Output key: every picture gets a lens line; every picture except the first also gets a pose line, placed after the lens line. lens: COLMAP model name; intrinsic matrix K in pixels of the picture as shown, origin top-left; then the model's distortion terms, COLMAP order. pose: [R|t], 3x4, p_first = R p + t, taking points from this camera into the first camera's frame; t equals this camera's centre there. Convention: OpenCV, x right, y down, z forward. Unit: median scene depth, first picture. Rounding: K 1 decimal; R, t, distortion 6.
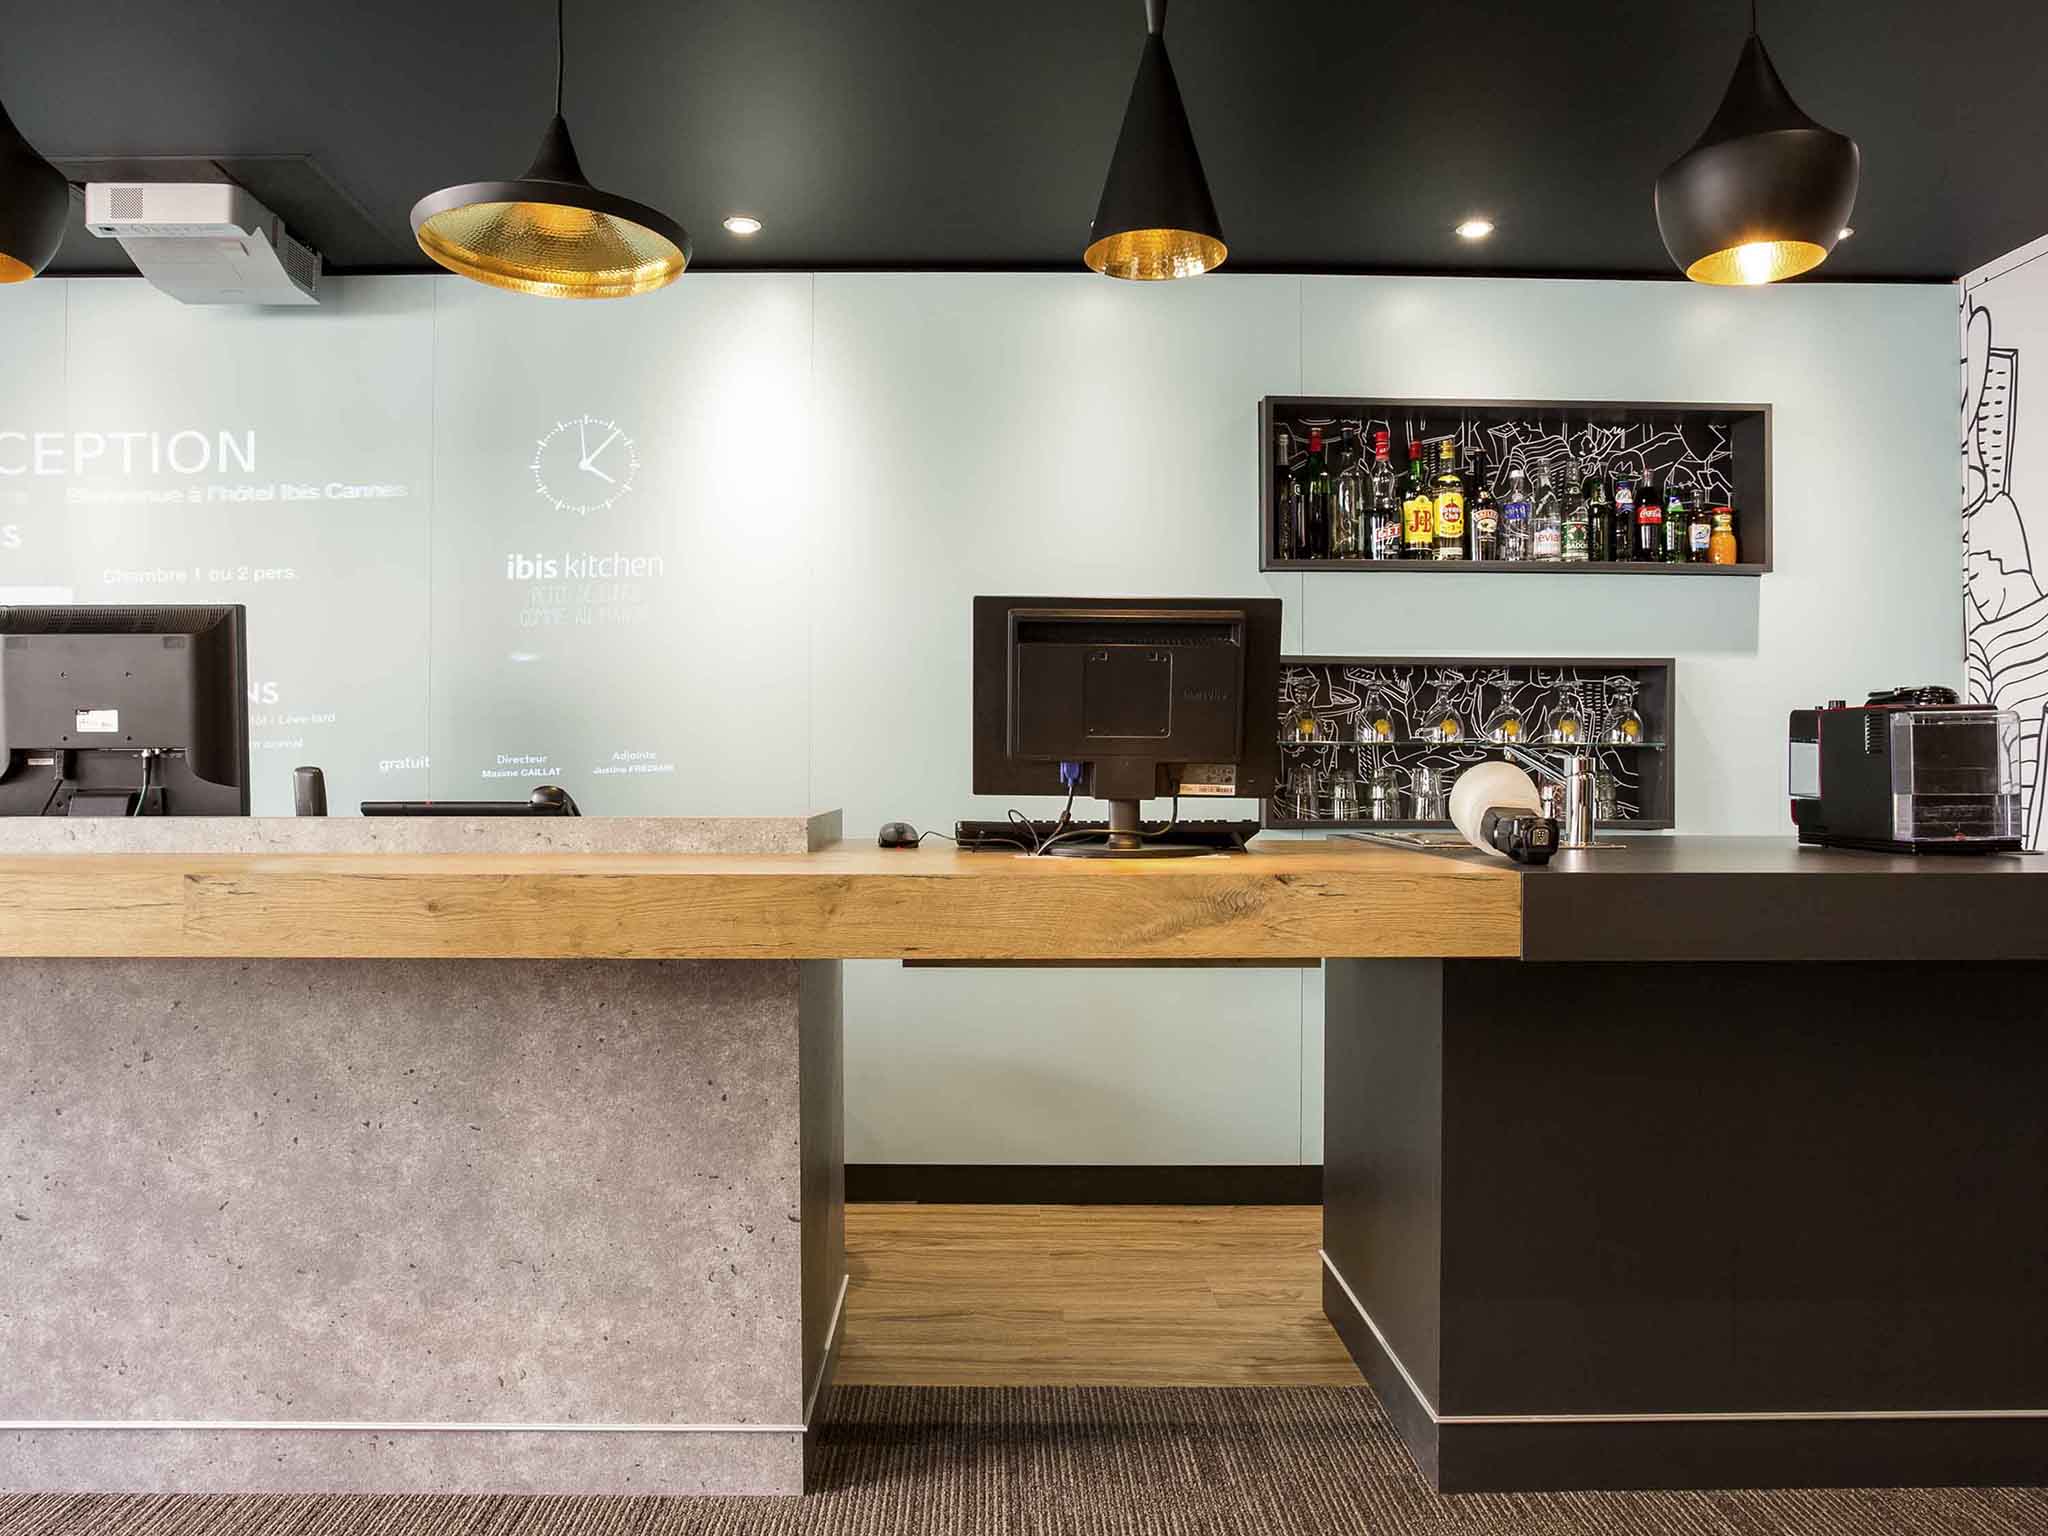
lens RADIAL K [[1347.7, 0, 1028.6], [0, 1347.7, 738.9], [0, 0, 1]] dist [-0.029782, 0.014110]
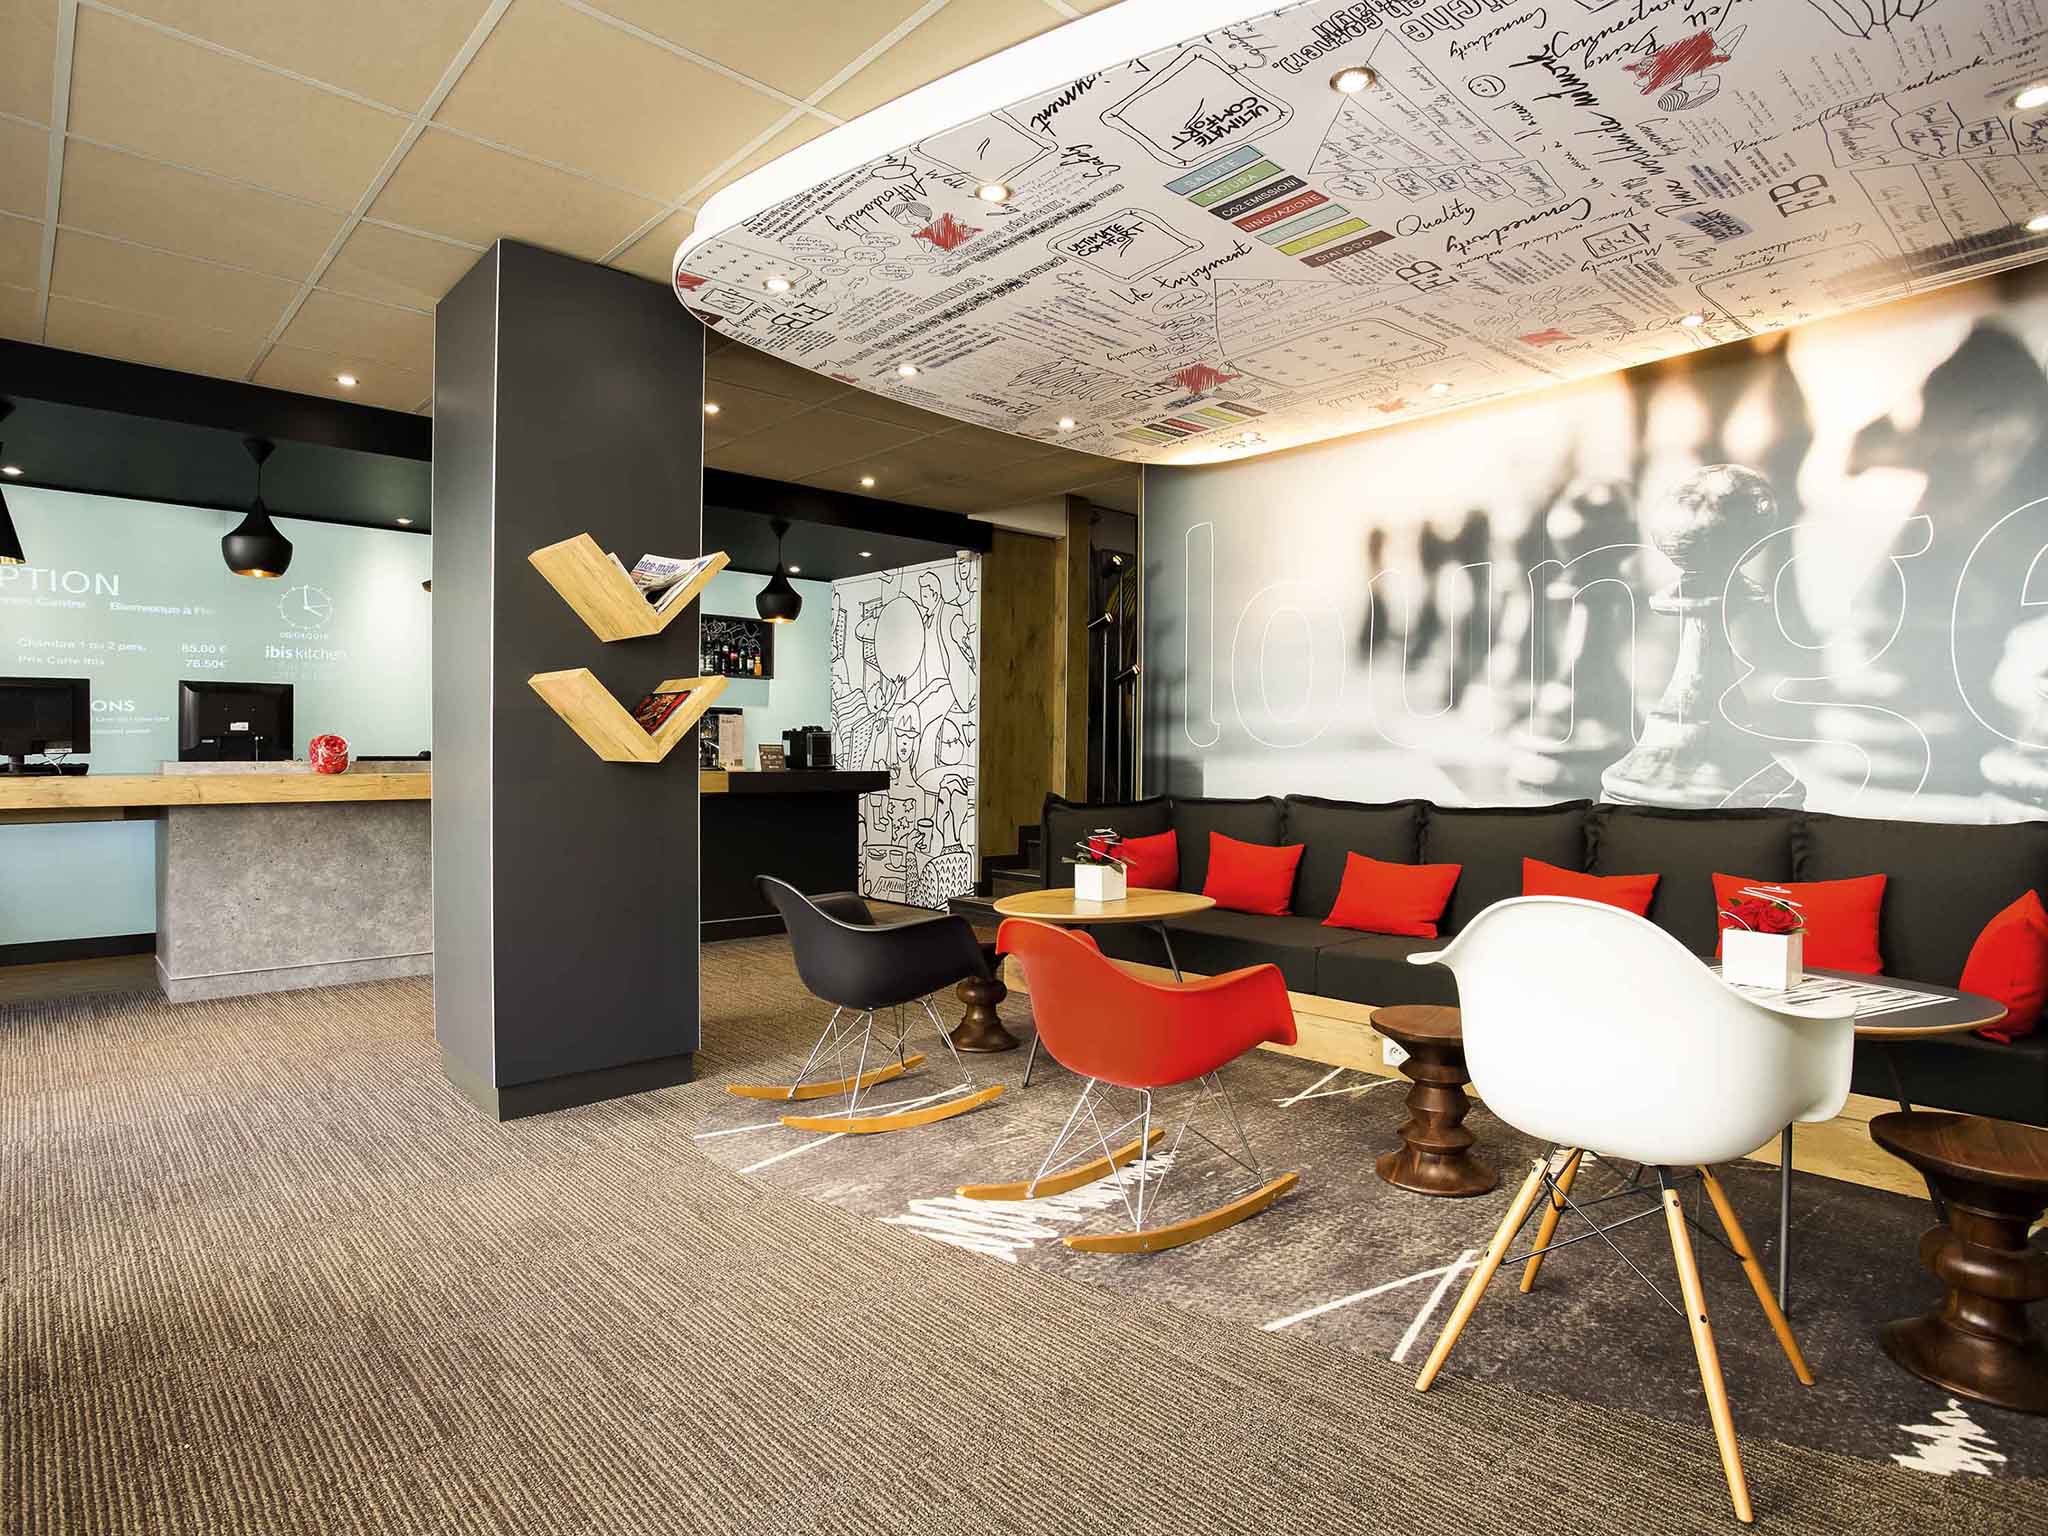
lens RADIAL K [[1092.4, 0, 923.5], [0, 1092.4, 765.3], [0, 0, 1]] dist [-0.017855, 0.002893]
pose [[0.782015, -0.003875, 0.623248, -0.648871], [-0.017812, 0.999433, 0.028563, -0.014002], [-0.623005, -0.033438, 0.781503, -1.030350]]
